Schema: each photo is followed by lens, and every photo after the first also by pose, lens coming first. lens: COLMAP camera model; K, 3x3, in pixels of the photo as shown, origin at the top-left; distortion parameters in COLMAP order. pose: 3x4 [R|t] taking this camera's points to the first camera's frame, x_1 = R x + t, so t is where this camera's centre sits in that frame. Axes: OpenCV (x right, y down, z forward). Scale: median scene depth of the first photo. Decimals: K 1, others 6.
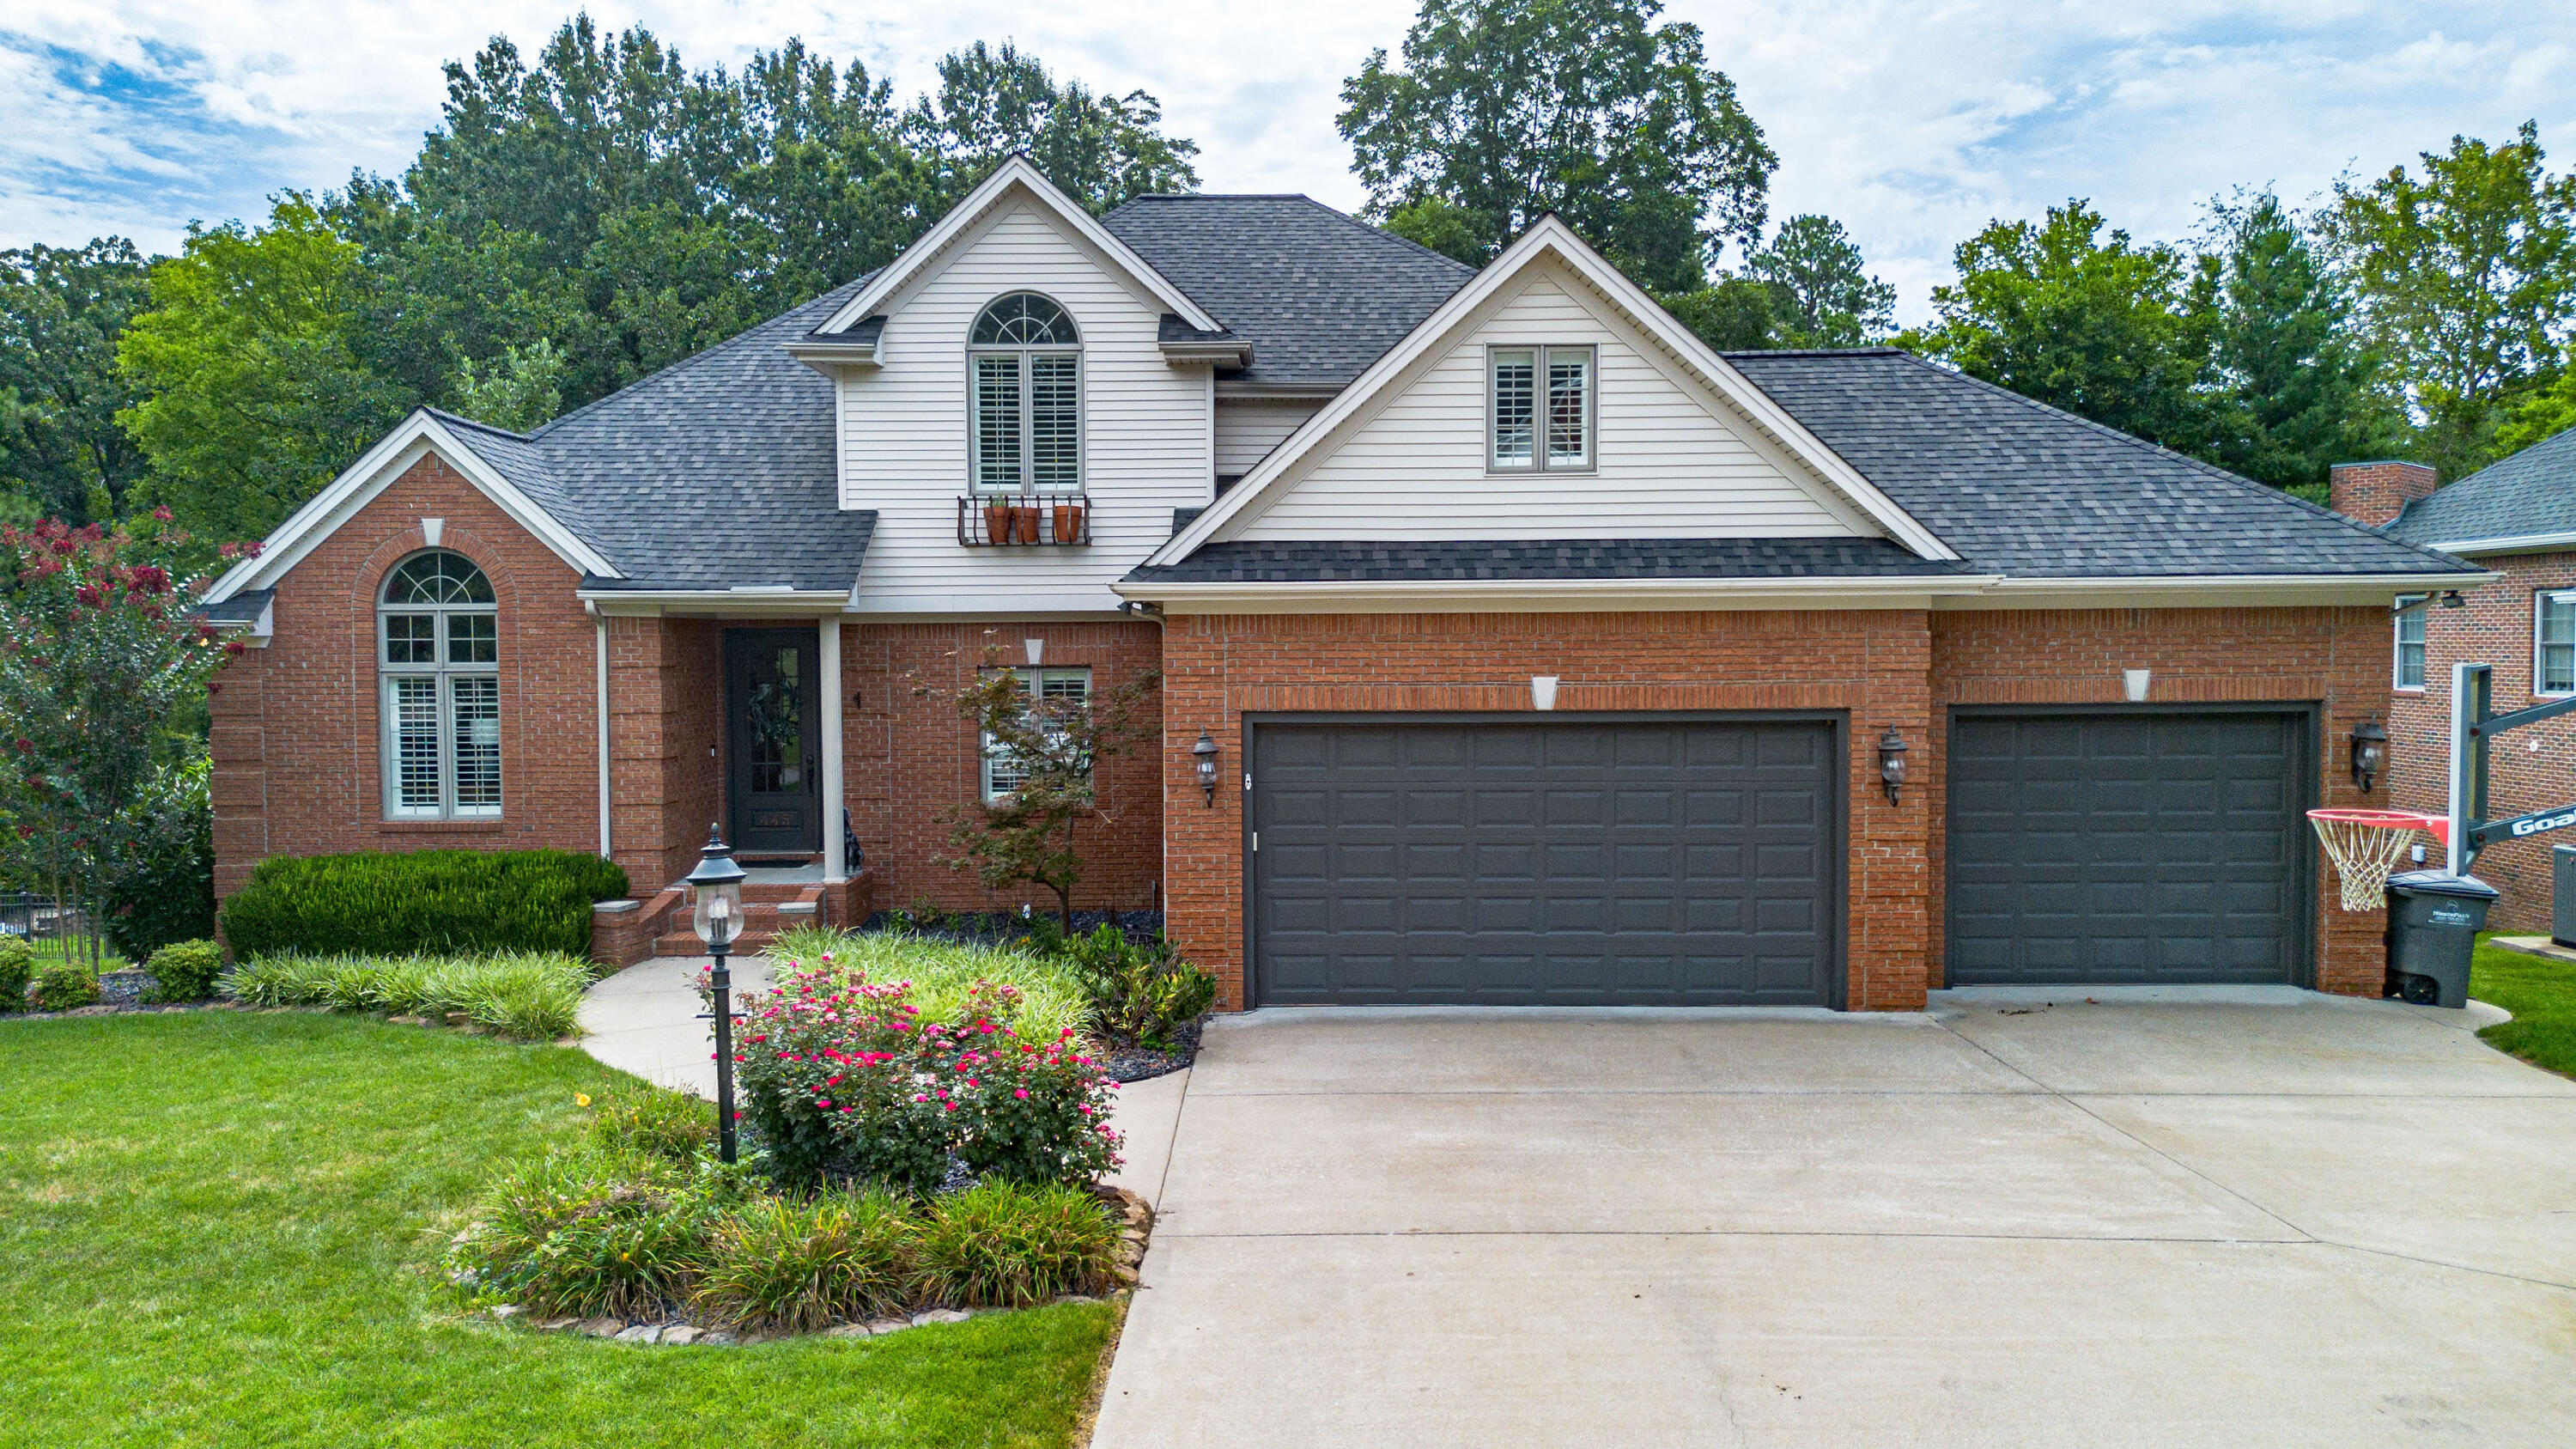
lens RADIAL K [[1495.9, 0, 1099.3], [0, 1495.9, 722.4], [0, 0, 1]] dist [0.030615, -0.010453]
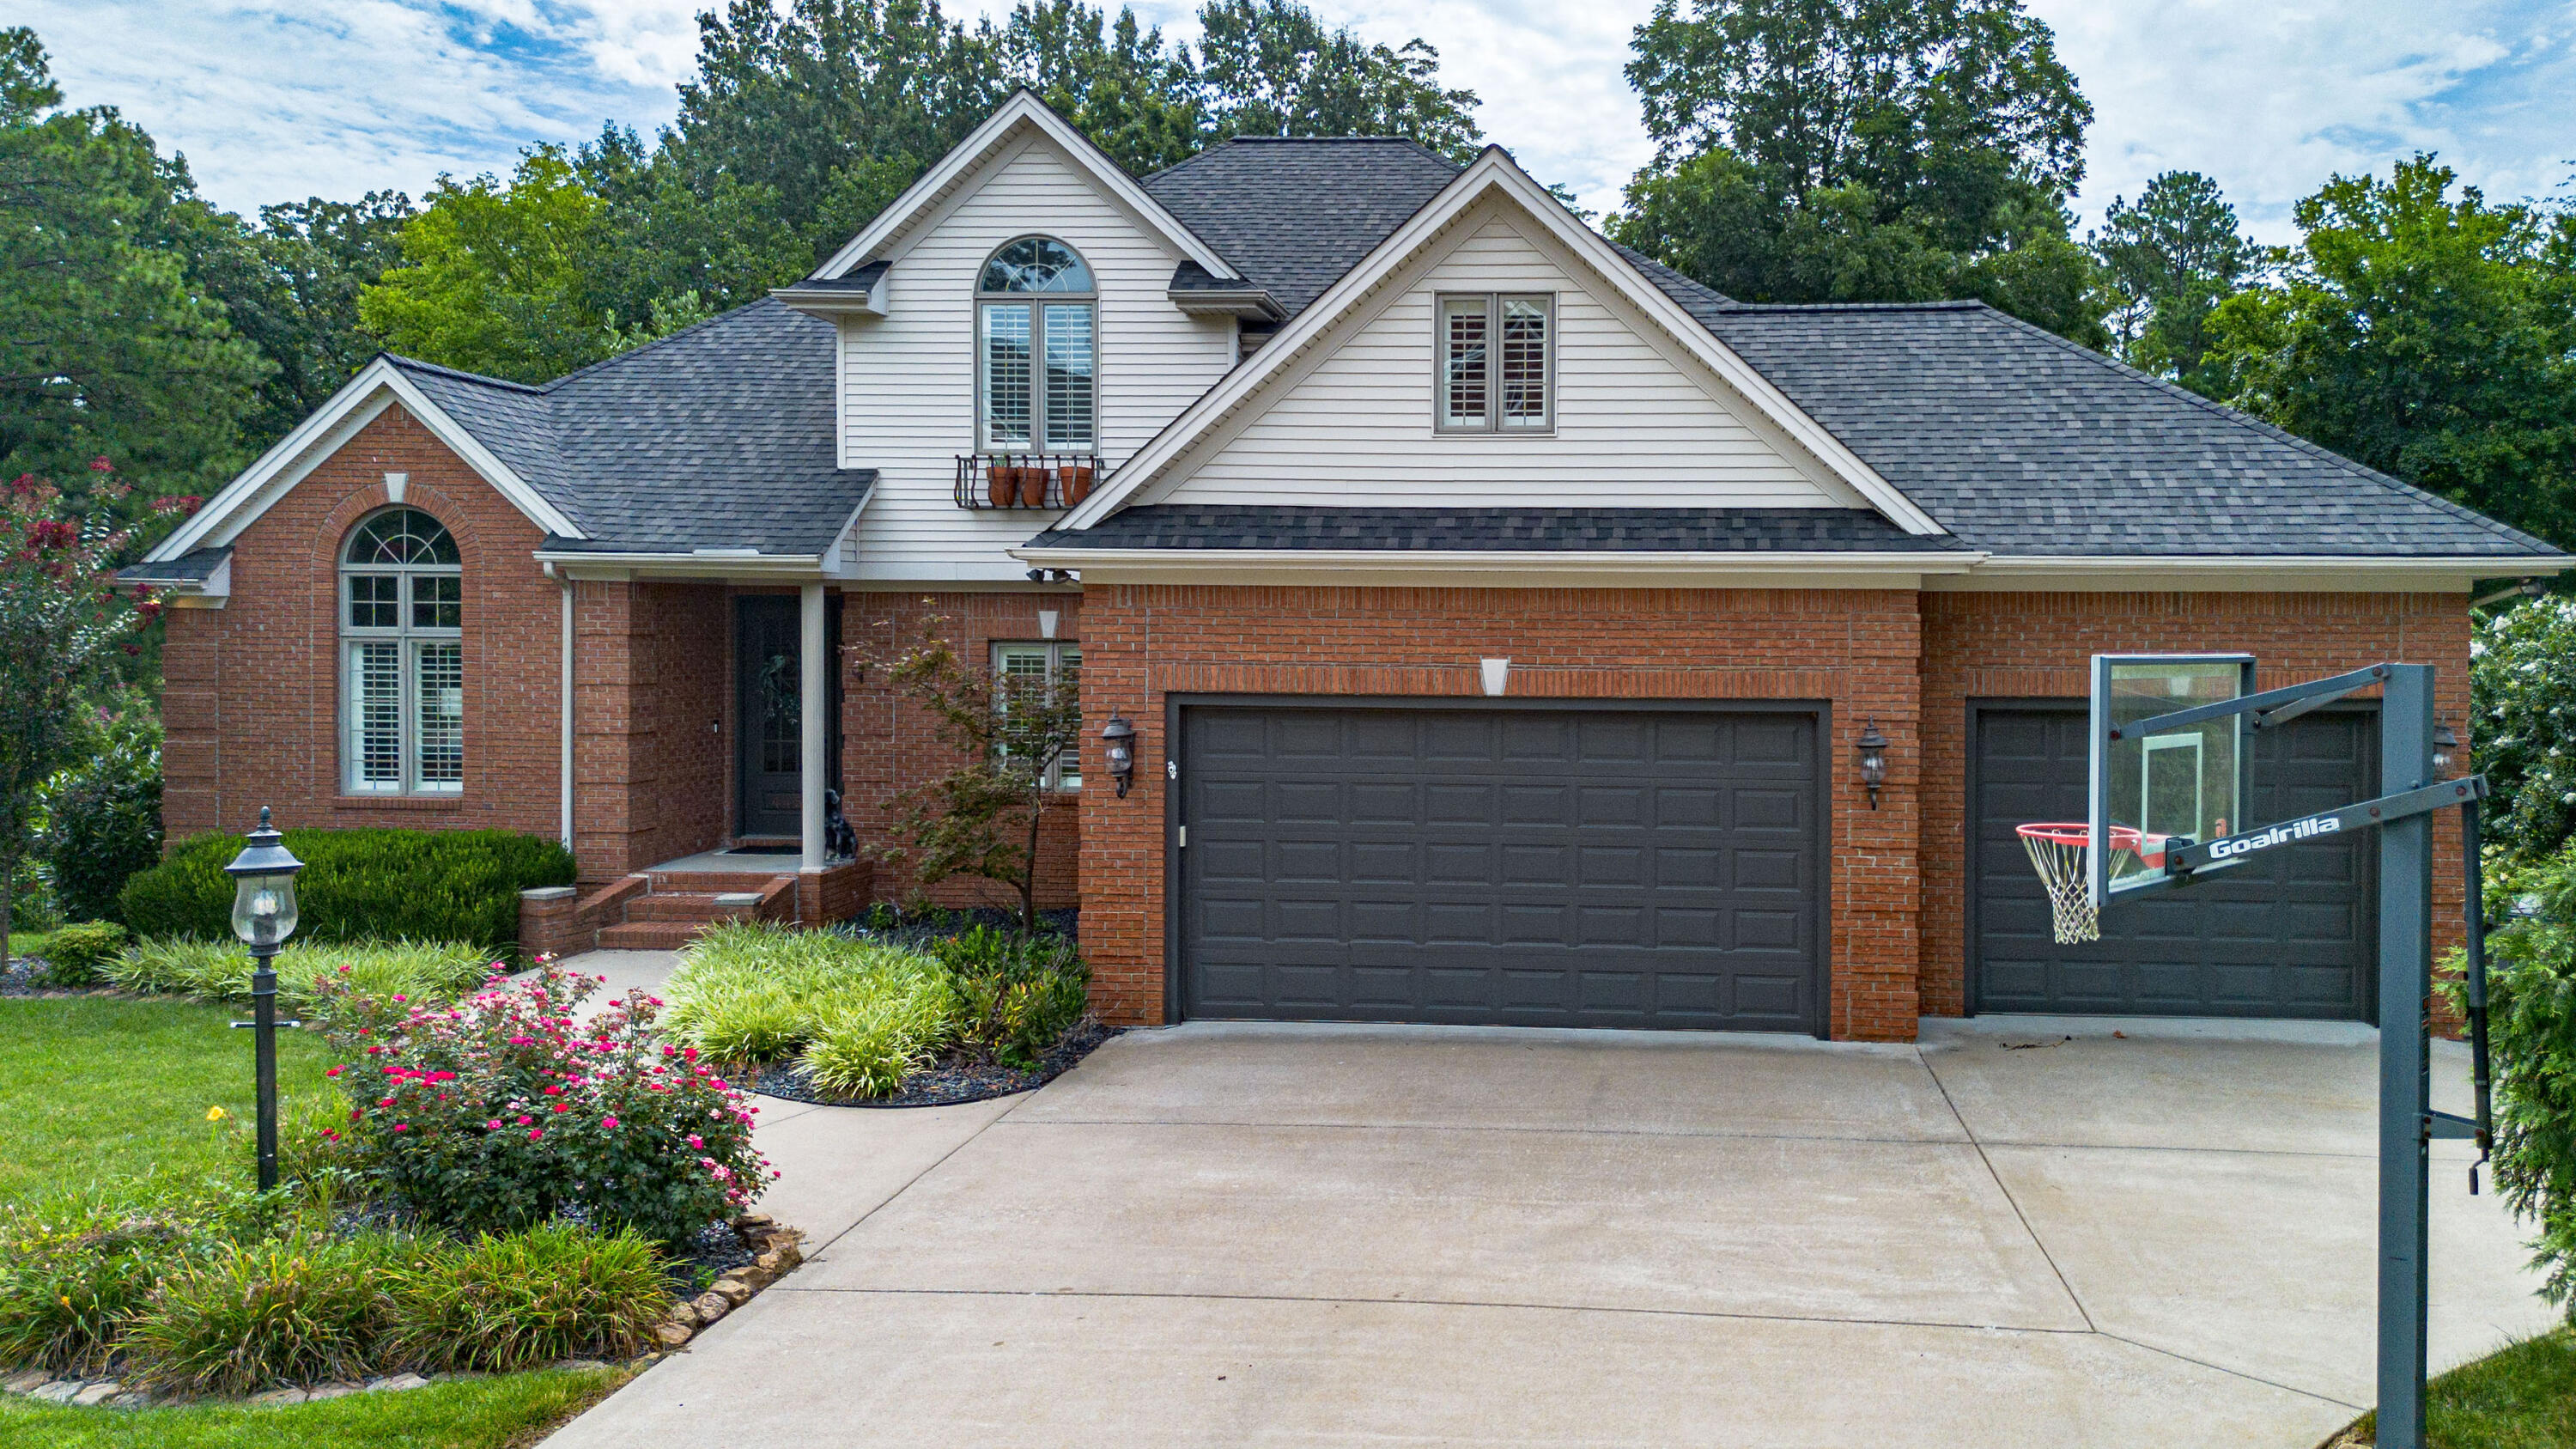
lens RADIAL K [[1582.0, 0, 1353.5], [0, 1582.0, 660.9], [0, 0, 1]] dist [0.030768, -0.013603]
pose [[0.998951, 0.014625, -0.043388, 0.201823], [-0.015788, 0.999522, -0.026589, -0.001914], [0.042979, 0.027246, 0.998704, 0.037722]]
